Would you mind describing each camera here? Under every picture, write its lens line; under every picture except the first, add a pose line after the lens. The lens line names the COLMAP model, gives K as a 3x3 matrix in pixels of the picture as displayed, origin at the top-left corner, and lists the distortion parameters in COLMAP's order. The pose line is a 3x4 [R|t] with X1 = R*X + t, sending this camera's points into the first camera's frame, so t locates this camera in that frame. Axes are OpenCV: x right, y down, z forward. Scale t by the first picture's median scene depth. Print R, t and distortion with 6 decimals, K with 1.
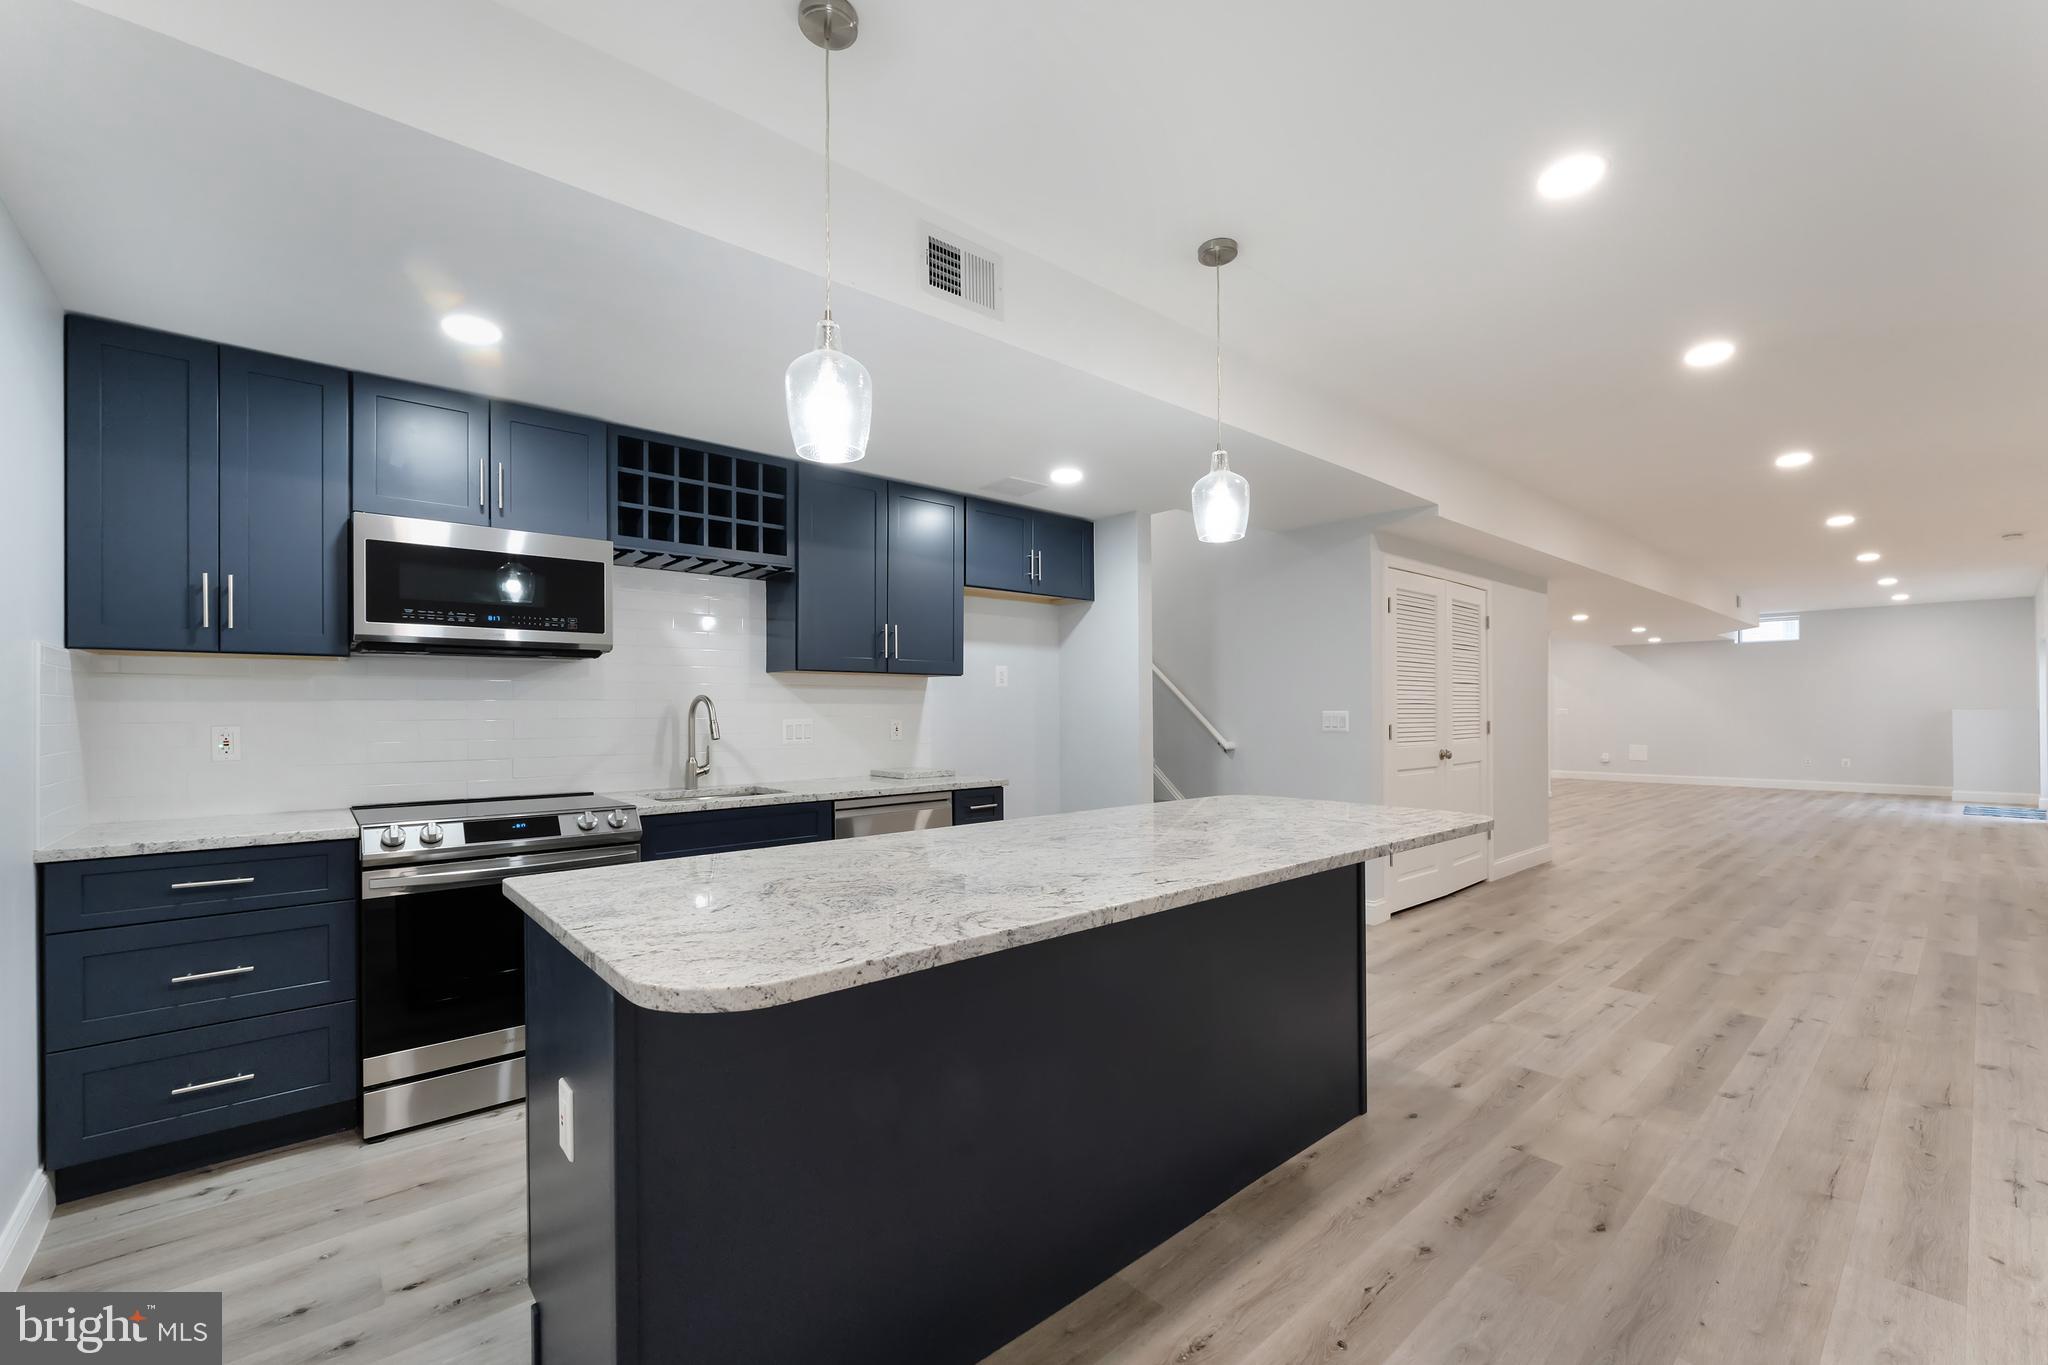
lens RADIAL K [[845.6, 0, 1011.1], [0, 845.6, 691.9], [0, 0, 1]] dist [-0.007688, 0.000219]
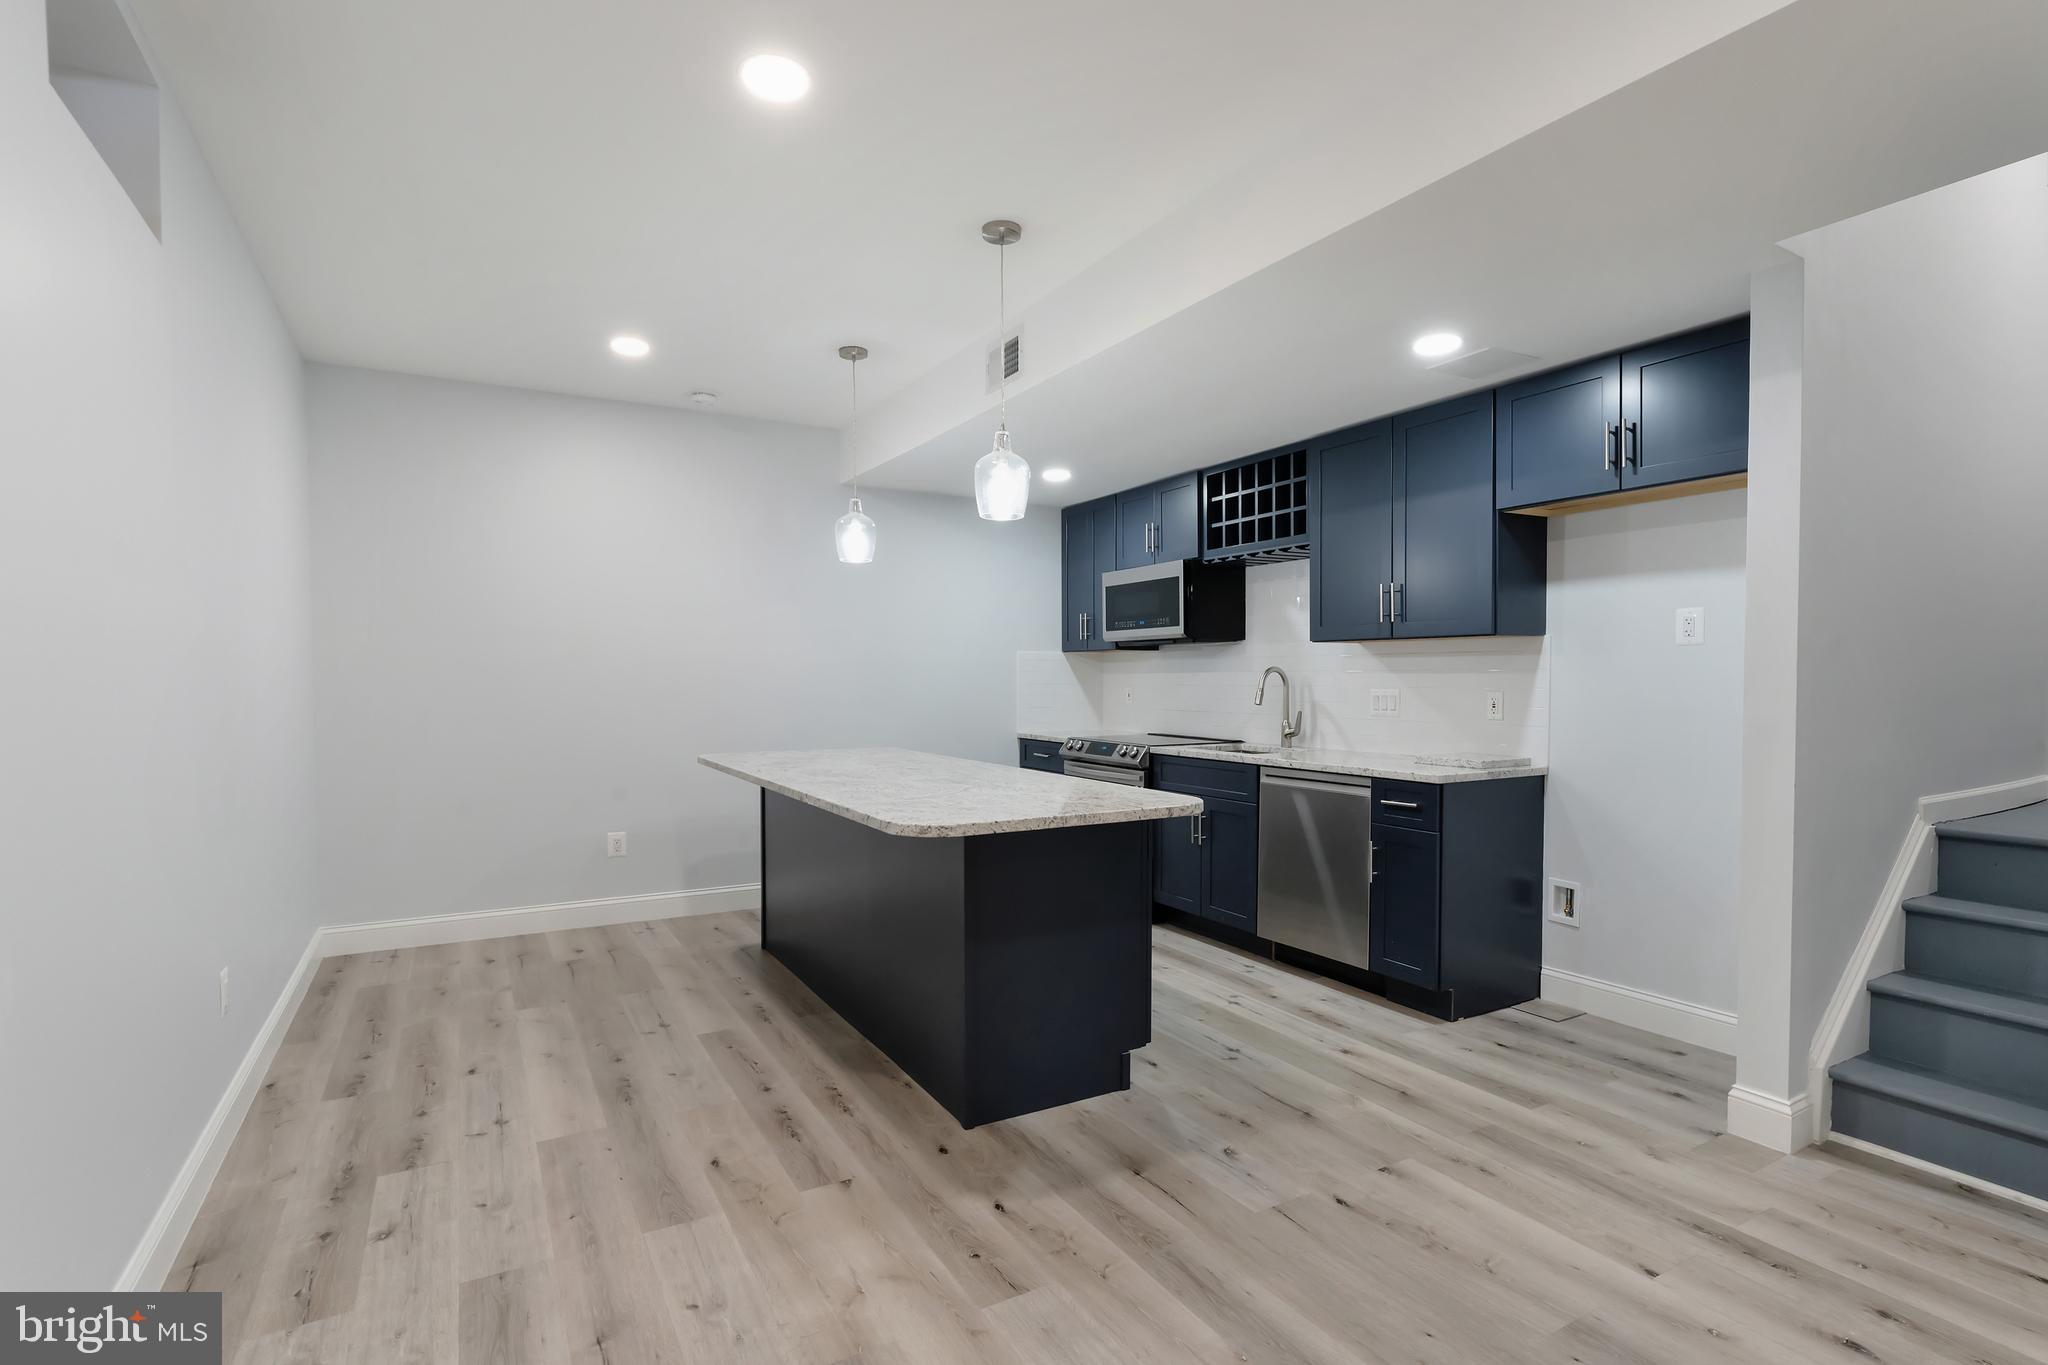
lens RADIAL K [[972.0, 0, 1017.1], [0, 972.0, 689.1], [0, 0, 1]] dist [0.000272, 0.000033]
pose [[-0.191262, 0.019583, -0.981344, 1.561670], [0.024810, 0.999578, 0.015112, 0.008335], [0.981225, -0.021457, -0.191668, 1.379239]]
